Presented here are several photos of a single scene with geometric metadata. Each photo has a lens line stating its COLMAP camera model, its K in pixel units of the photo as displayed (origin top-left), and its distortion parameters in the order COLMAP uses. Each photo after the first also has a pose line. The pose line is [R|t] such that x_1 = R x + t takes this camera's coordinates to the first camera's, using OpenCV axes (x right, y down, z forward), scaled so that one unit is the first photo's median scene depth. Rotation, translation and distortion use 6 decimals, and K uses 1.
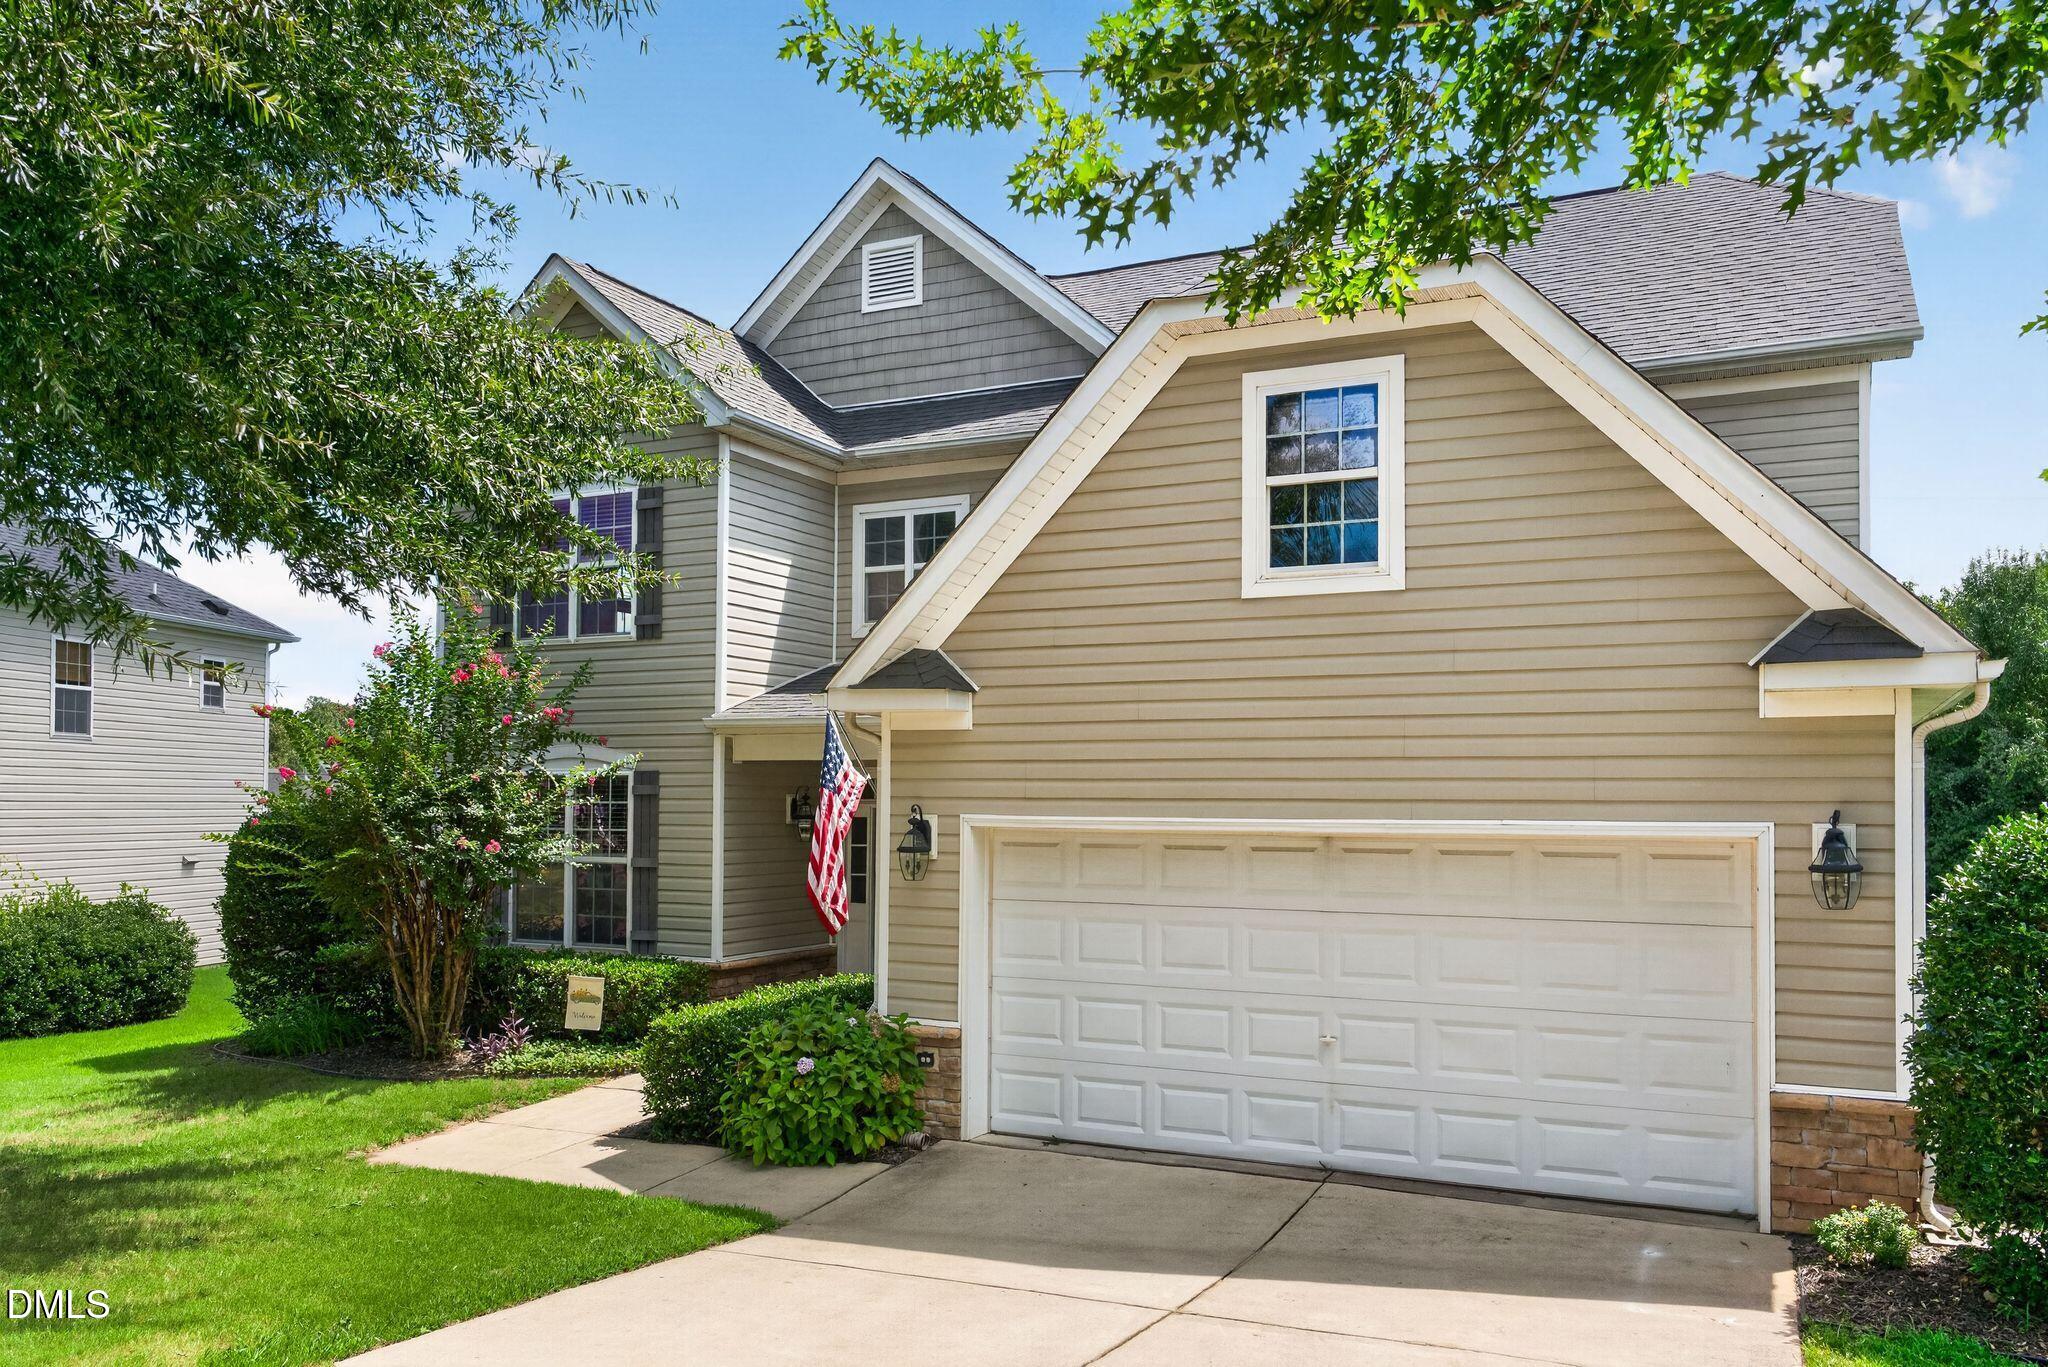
lens RADIAL K [[1421.9, 0, 1039.0], [0, 1421.9, 799.2], [0, 0, 1]] dist [-0.006507, 0.008369]
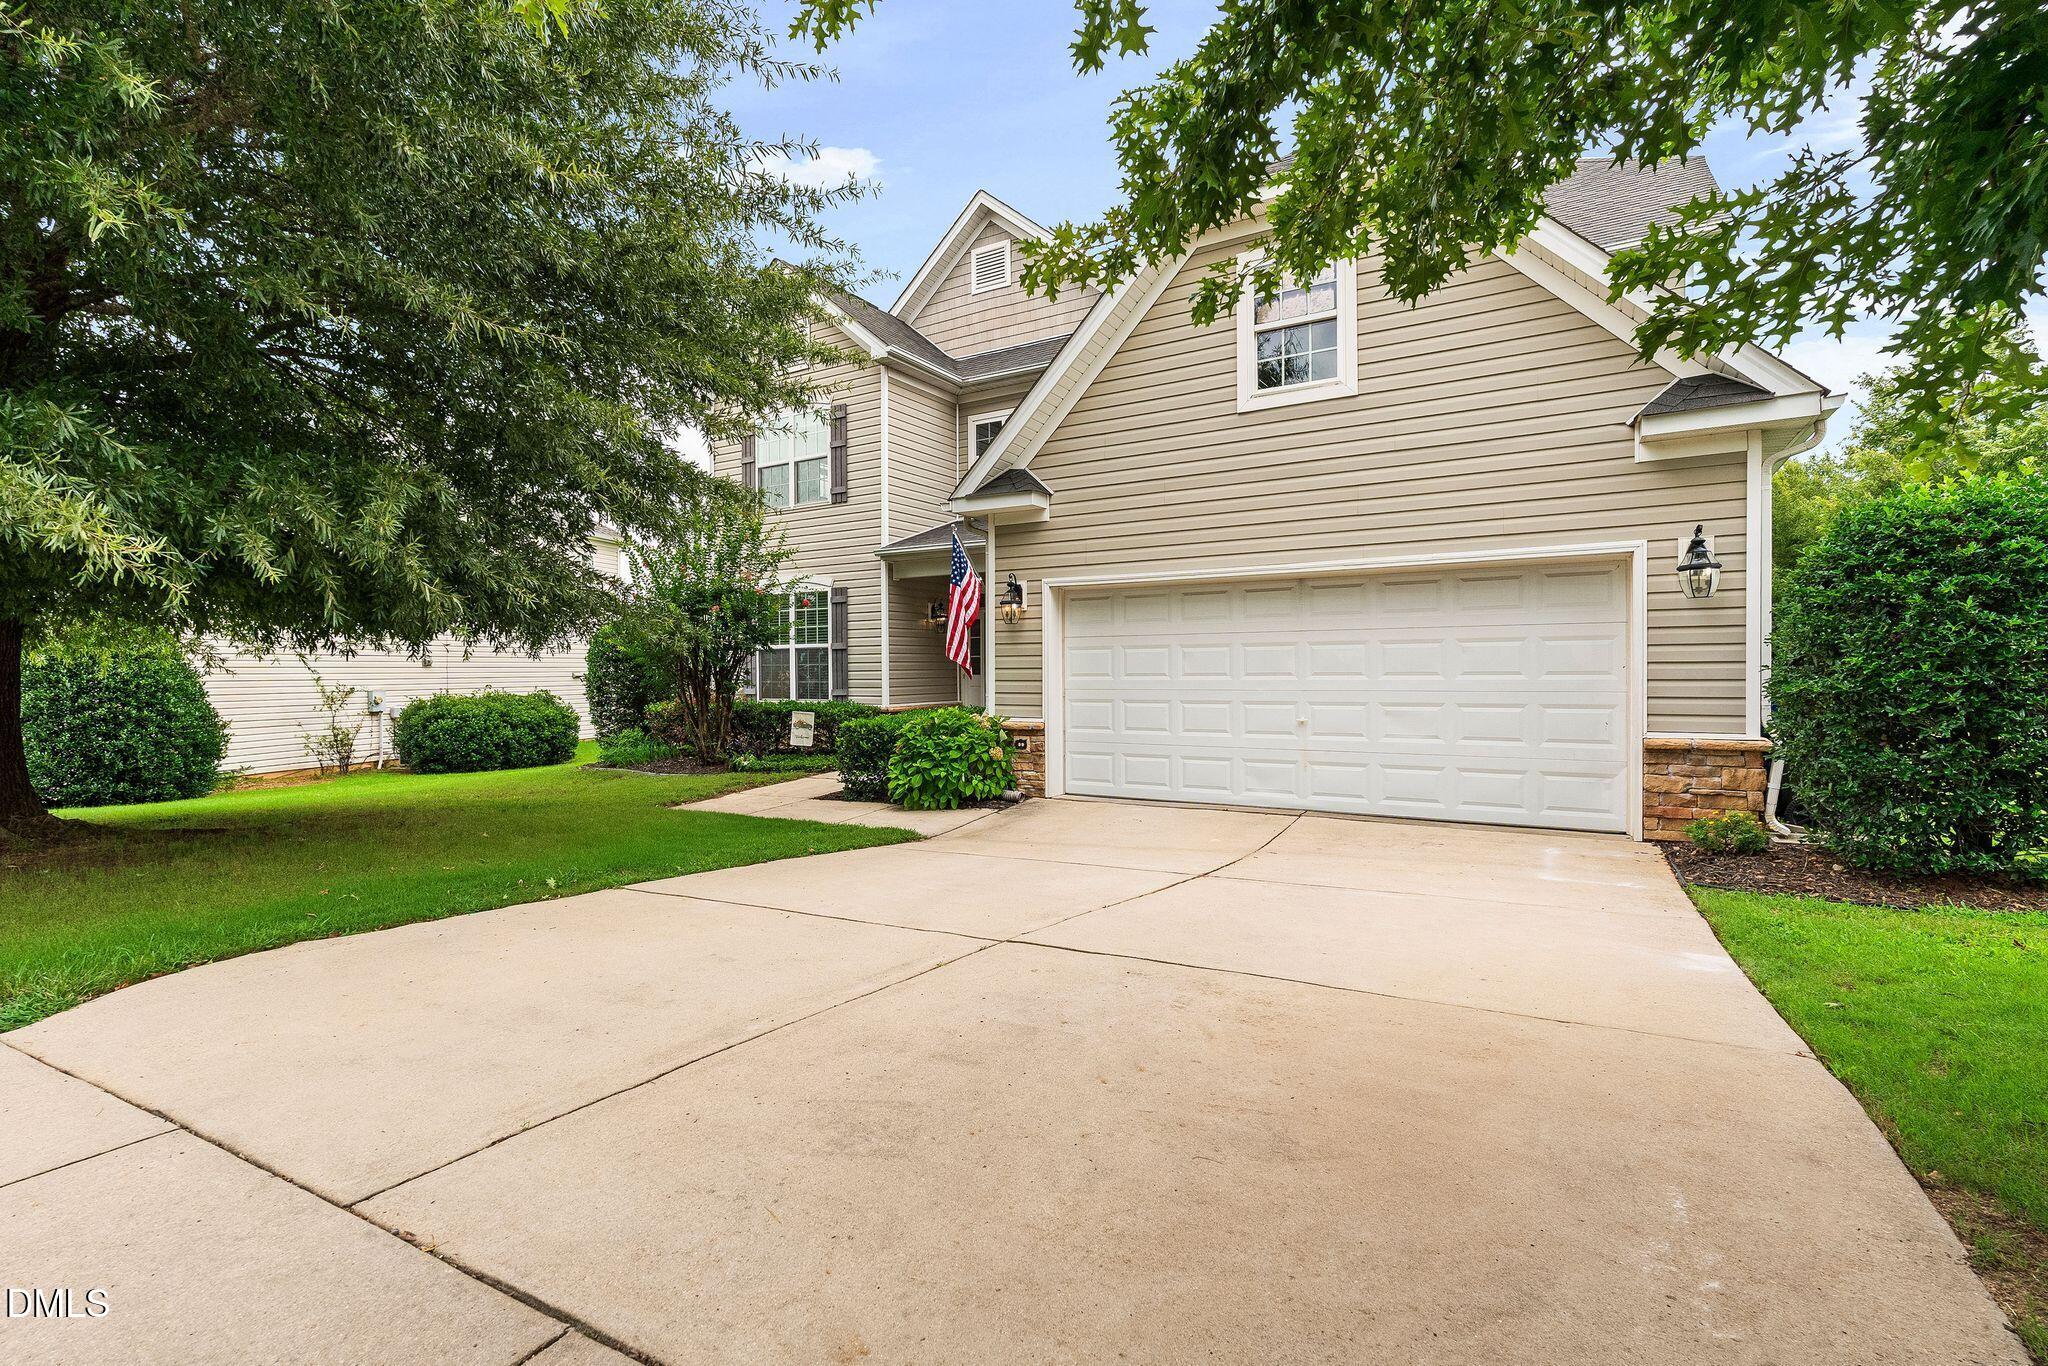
lens RADIAL K [[876.3, 0, 995.3], [0, 876.3, 687.1], [0, 0, 1]] dist [-0.010063, -0.000222]
pose [[0.994527, -0.012309, -0.103755, -0.010606], [0.015265, 0.999499, 0.027739, 0.097749], [0.103362, -0.029171, 0.994216, 0.085812]]
